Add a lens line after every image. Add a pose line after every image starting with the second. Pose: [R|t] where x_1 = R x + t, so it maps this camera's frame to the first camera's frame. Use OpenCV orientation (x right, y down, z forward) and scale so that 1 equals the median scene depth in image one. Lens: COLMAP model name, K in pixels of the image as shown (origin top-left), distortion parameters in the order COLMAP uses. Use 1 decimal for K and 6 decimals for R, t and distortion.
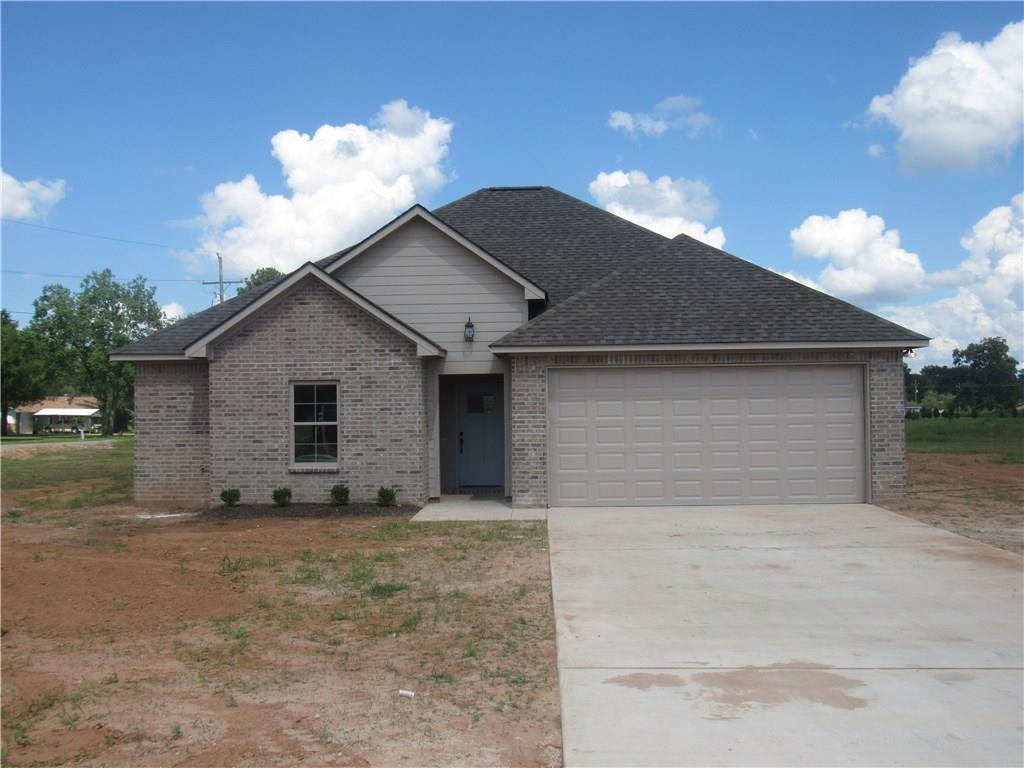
lens RADIAL K [[1049.5, 0, 512.0], [0, 1049.5, 384.0], [0, 0, 1]] dist [-0.017125, -0.013663]
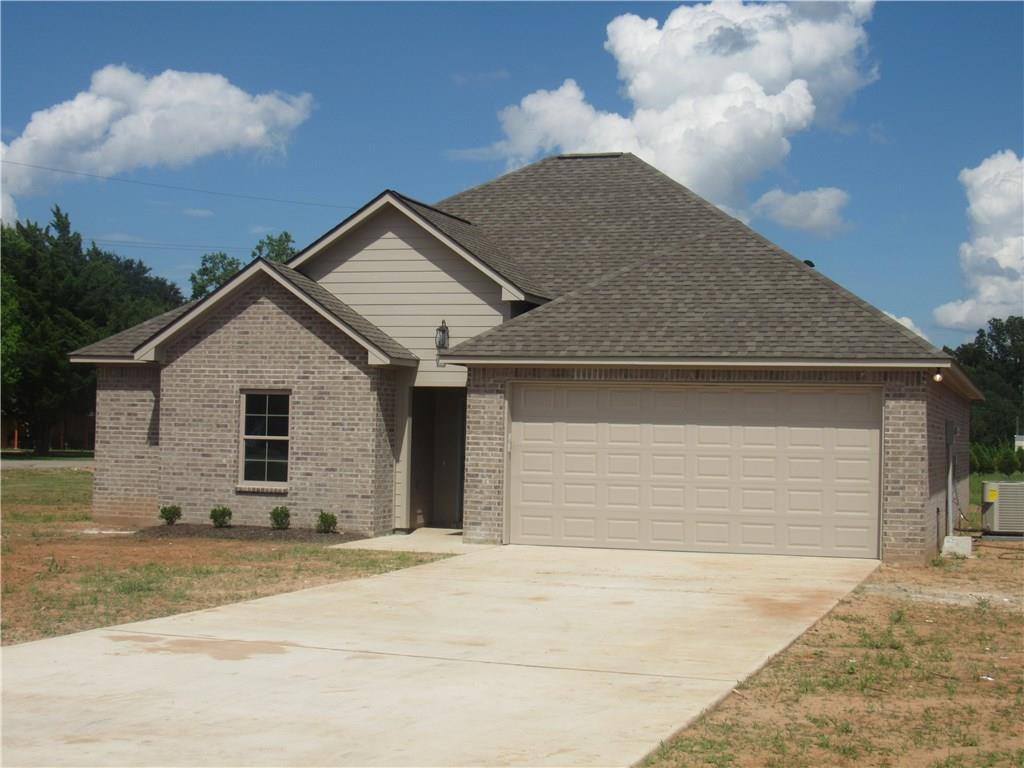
lens RADIAL K [[1637.3, 0, 512.0], [0, 1637.3, 384.0], [0, 0, 1]] dist [-0.063160, -0.082680]
pose [[0.961294, 0.025633, -0.274331, 0.395066], [-0.028255, 0.999585, -0.005609, -0.006065], [0.274073, 0.013143, 0.961619, -0.280926]]
